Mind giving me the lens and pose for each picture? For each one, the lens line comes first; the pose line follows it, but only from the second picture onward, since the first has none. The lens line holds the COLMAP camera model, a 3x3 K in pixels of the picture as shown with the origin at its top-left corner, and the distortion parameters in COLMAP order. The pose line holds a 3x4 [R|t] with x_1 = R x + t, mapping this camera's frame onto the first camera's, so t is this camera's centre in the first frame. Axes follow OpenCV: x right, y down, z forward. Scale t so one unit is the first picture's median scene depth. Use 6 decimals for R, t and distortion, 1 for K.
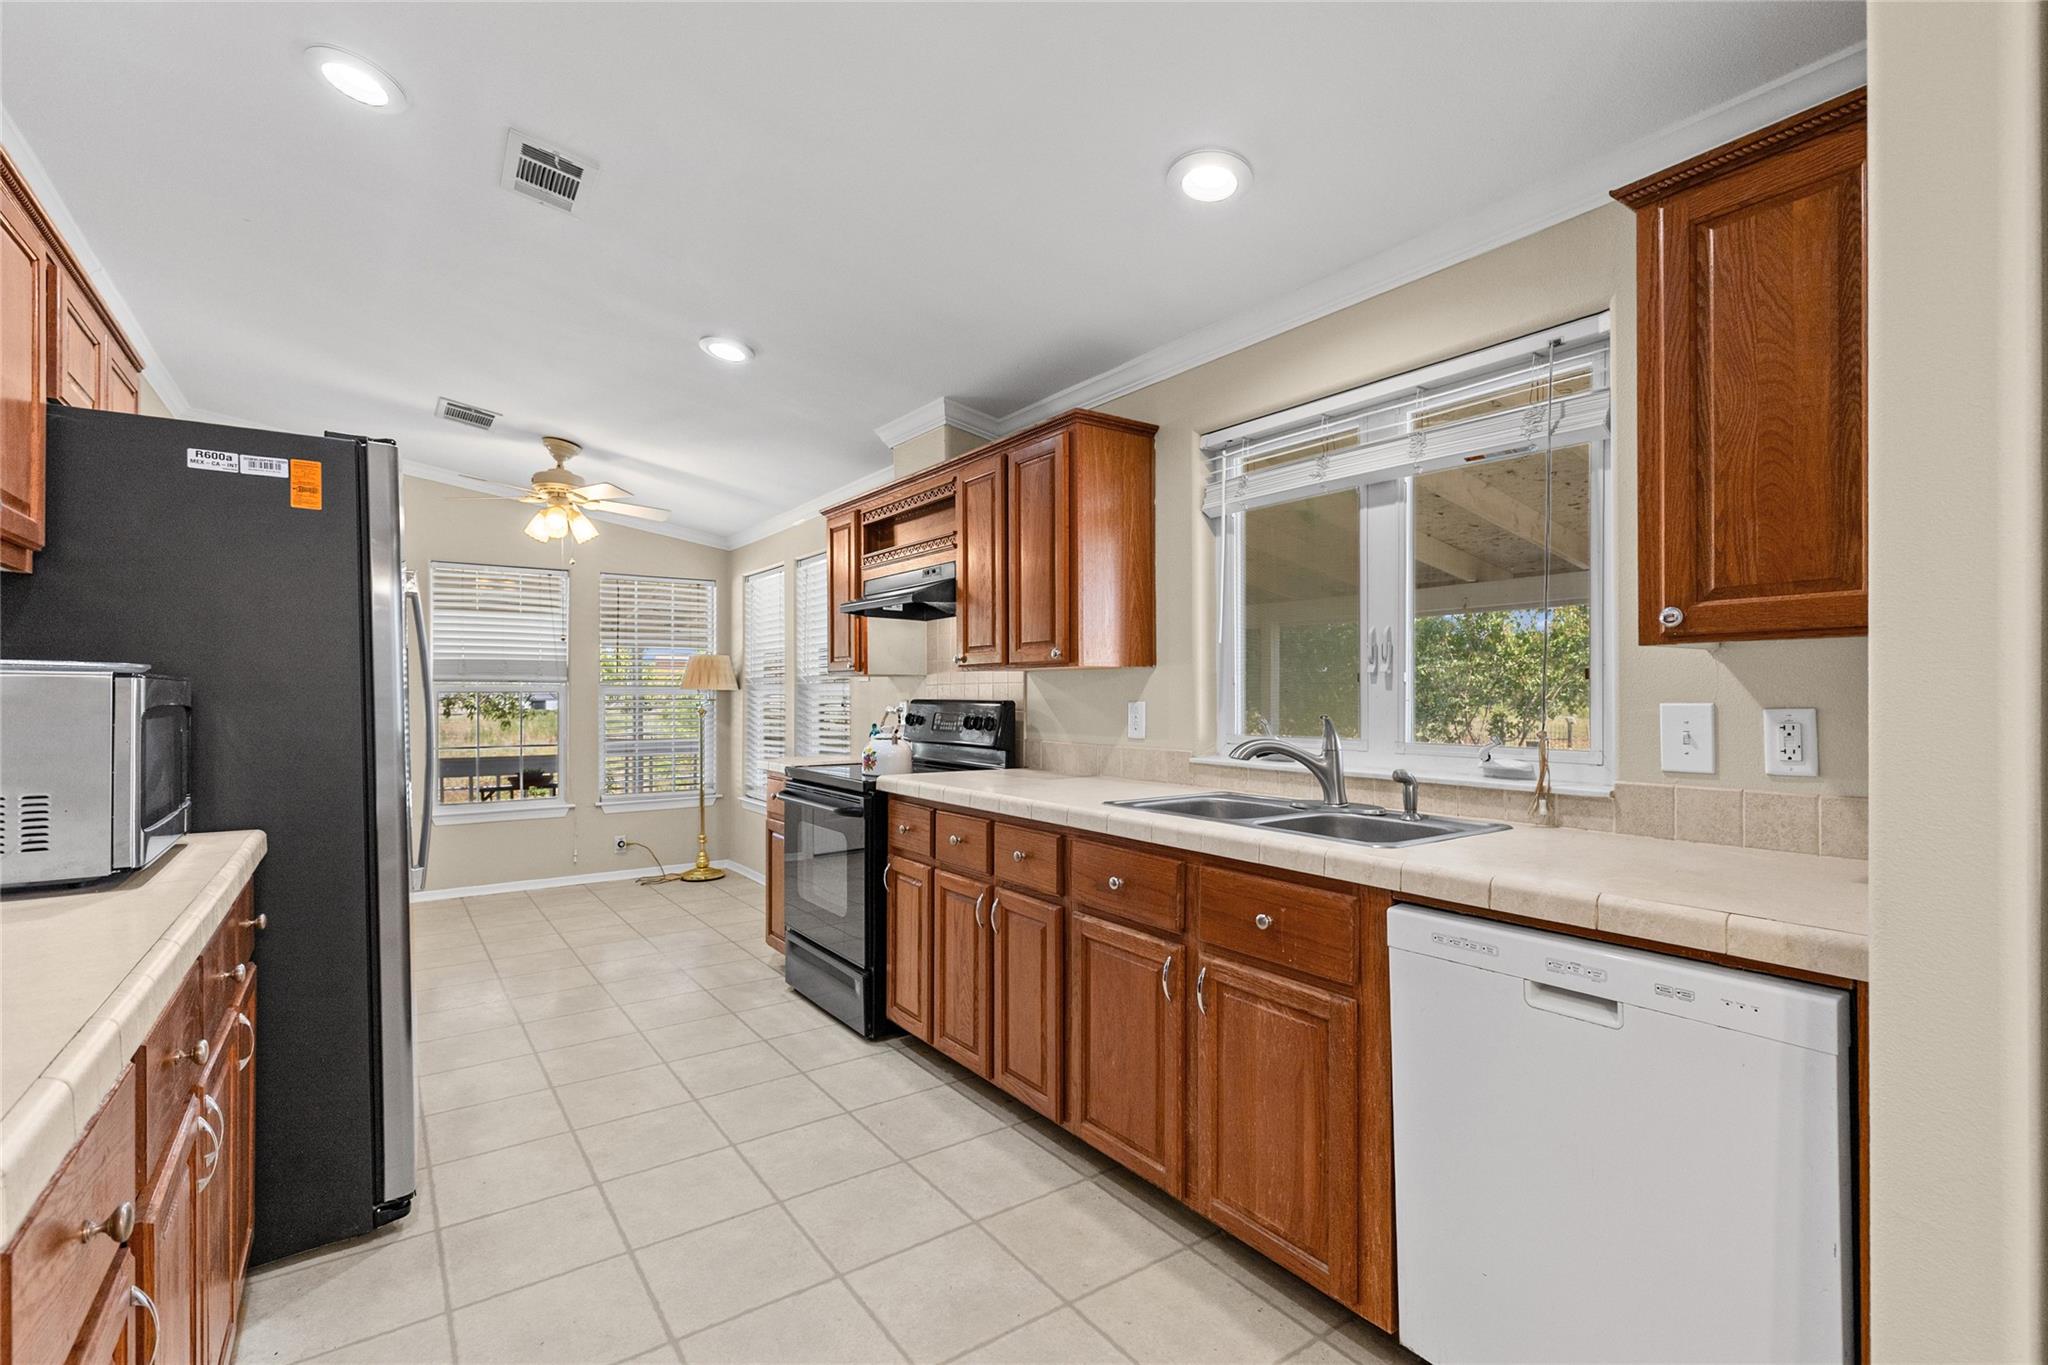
lens RADIAL K [[928.4, 0, 1026.2], [0, 928.4, 686.0], [0, 0, 1]] dist [0.008455, -0.001241]
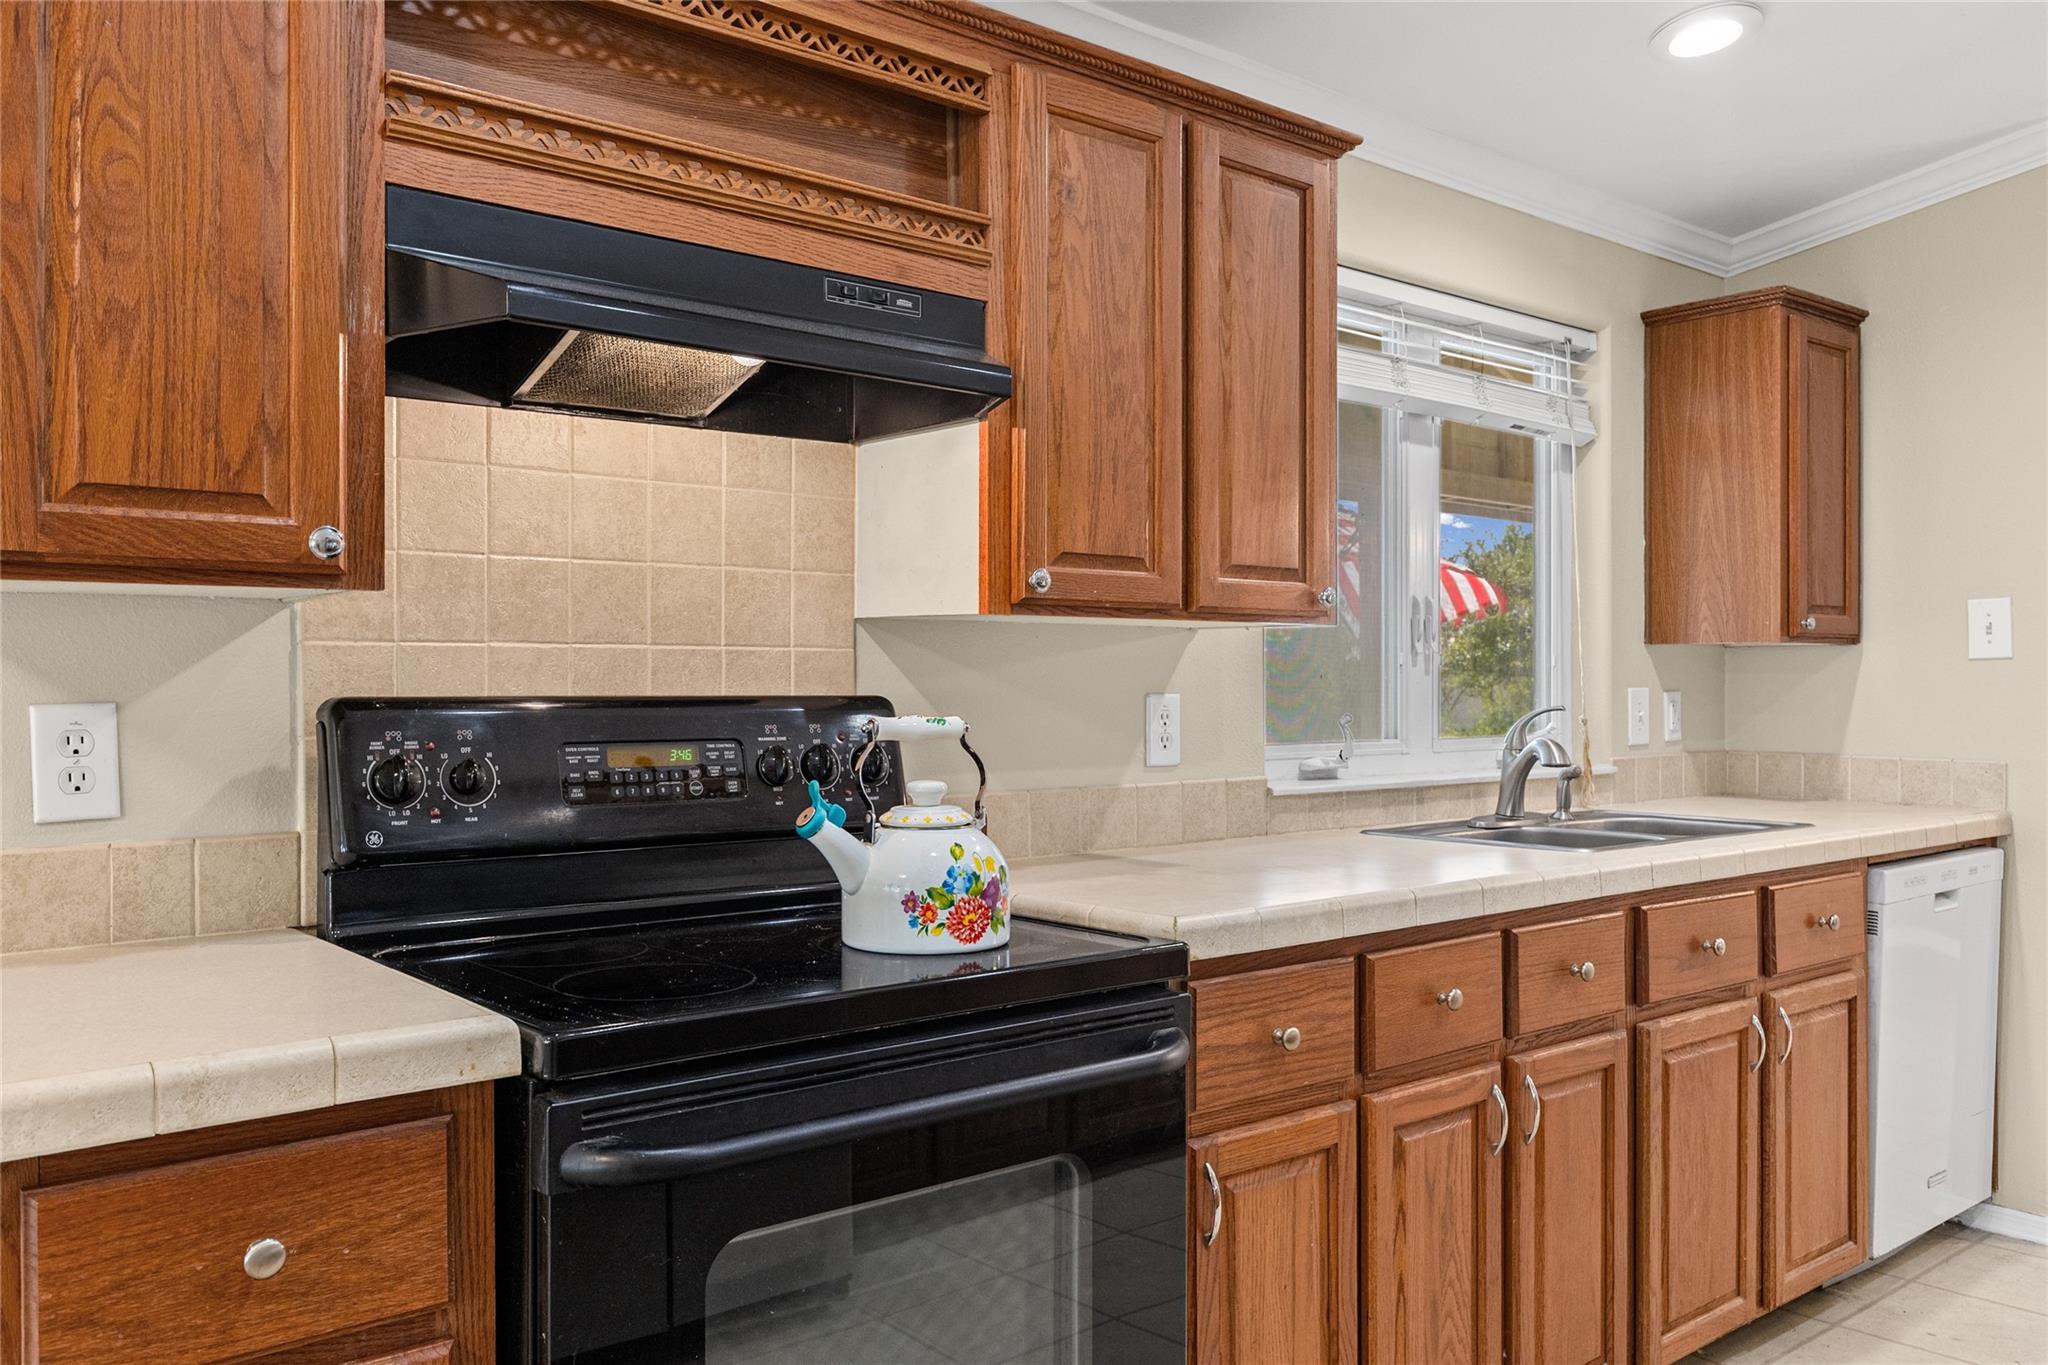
lens RADIAL K [[1615.2, 0, 1020.3], [0, 1615.2, 686.6], [0, 0, 1]] dist [0.003812, 0.004040]
pose [[-0.081399, 0.001317, 0.996681, -1.005224], [-0.008571, 0.999961, -0.002021, 0.020688], [-0.996645, -0.008708, -0.081385, 1.512352]]
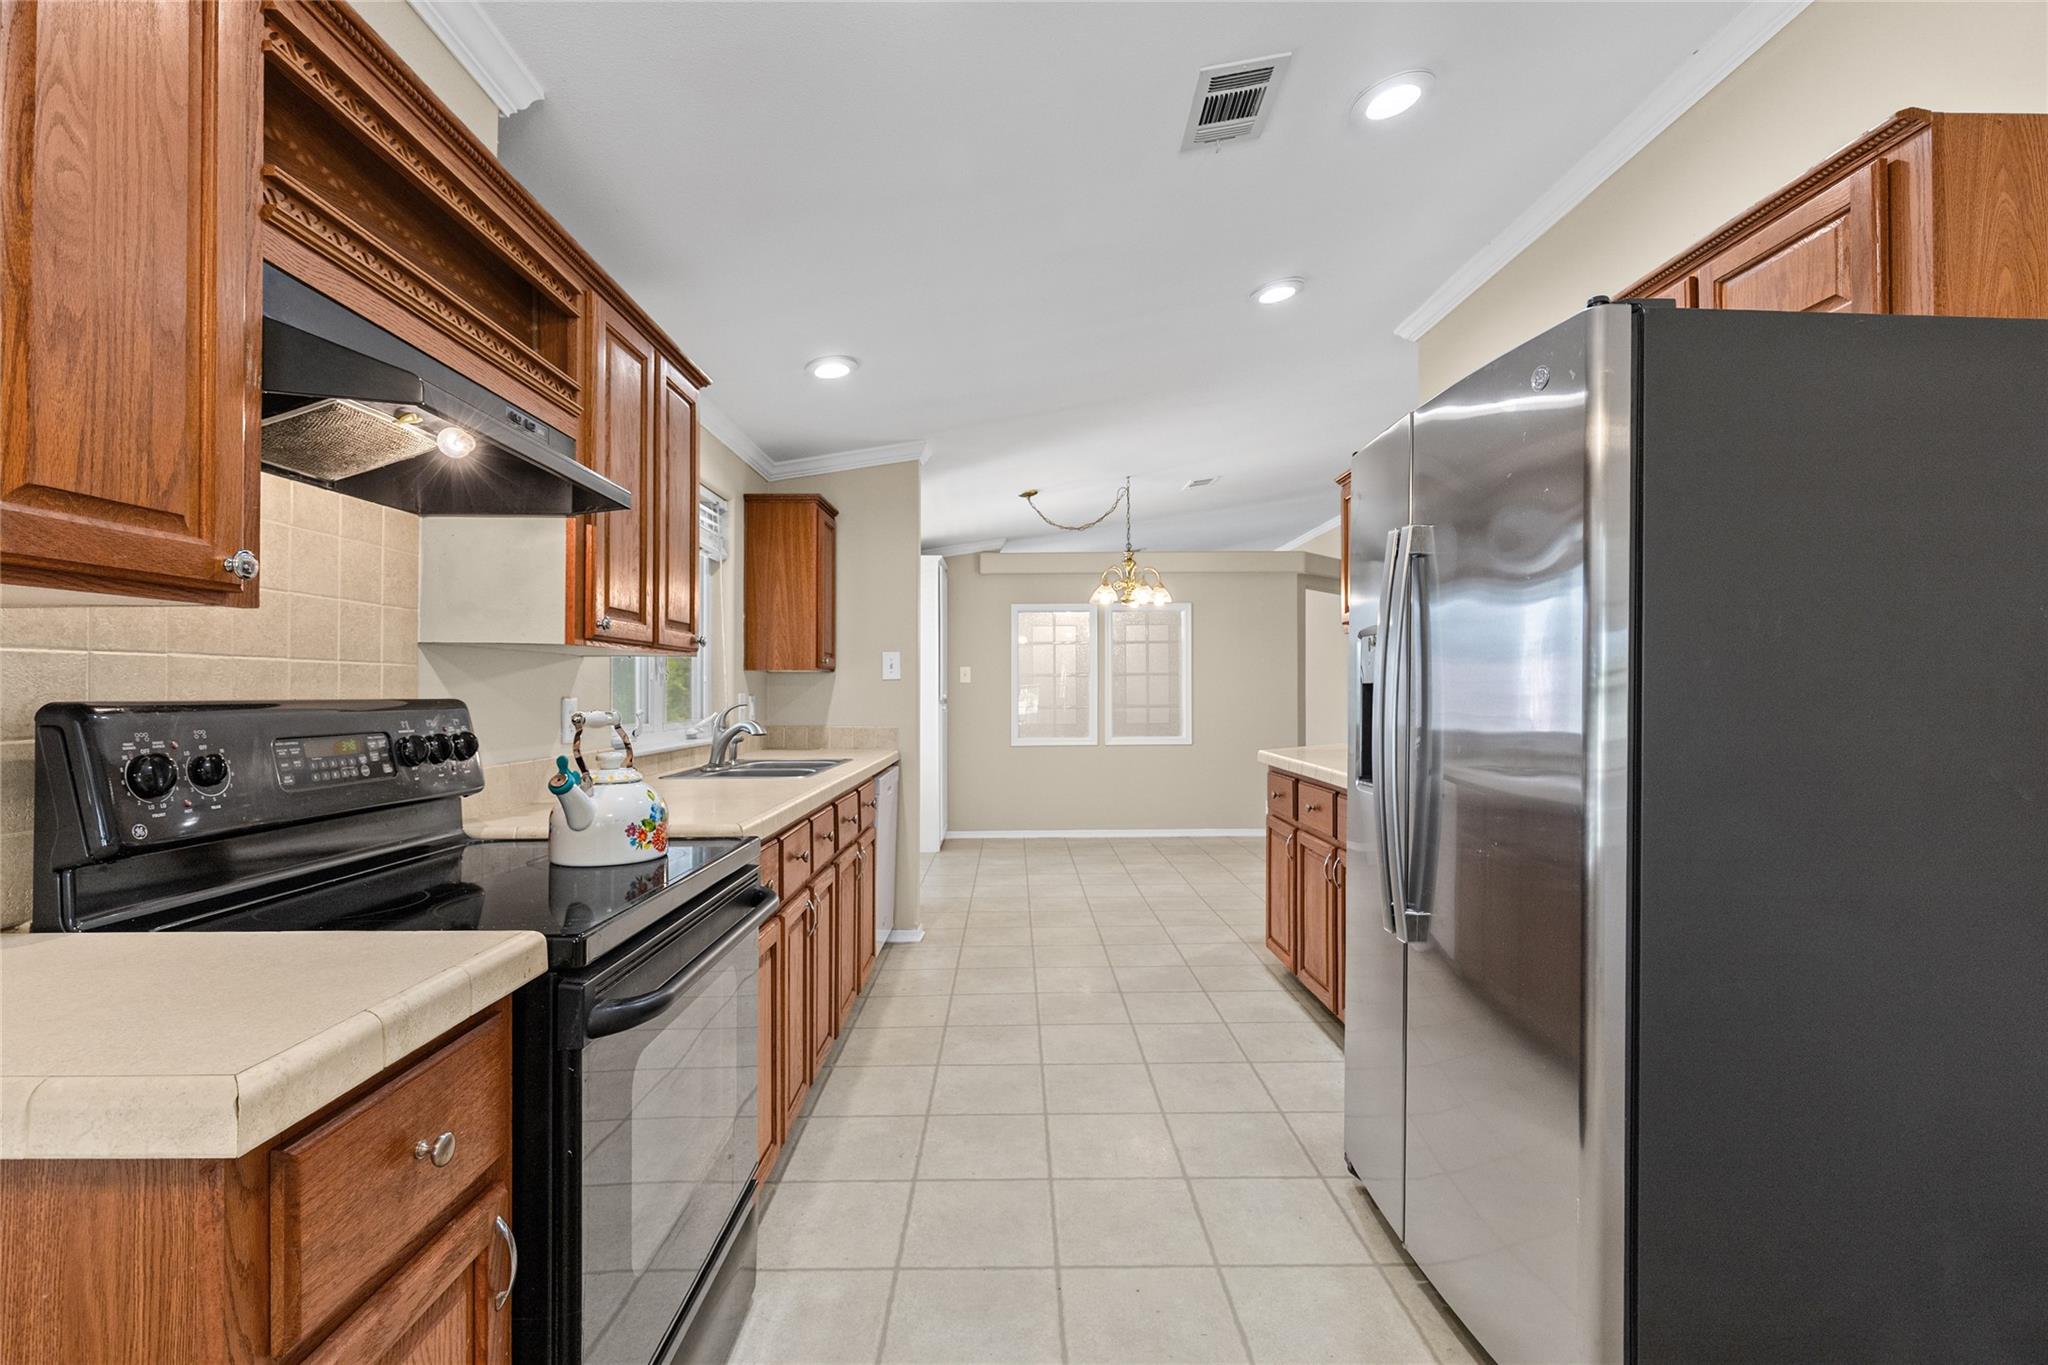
lens RADIAL K [[928.4, 0, 1028.1], [0, 928.4, 686.0], [0, 0, 1]] dist [0.008455, -0.001241]
pose [[-0.826819, 0.008526, 0.562404, -0.869999], [-0.000334, 0.999877, -0.015650, 0.026152], [-0.562468, -0.013128, -0.826715, 1.894538]]
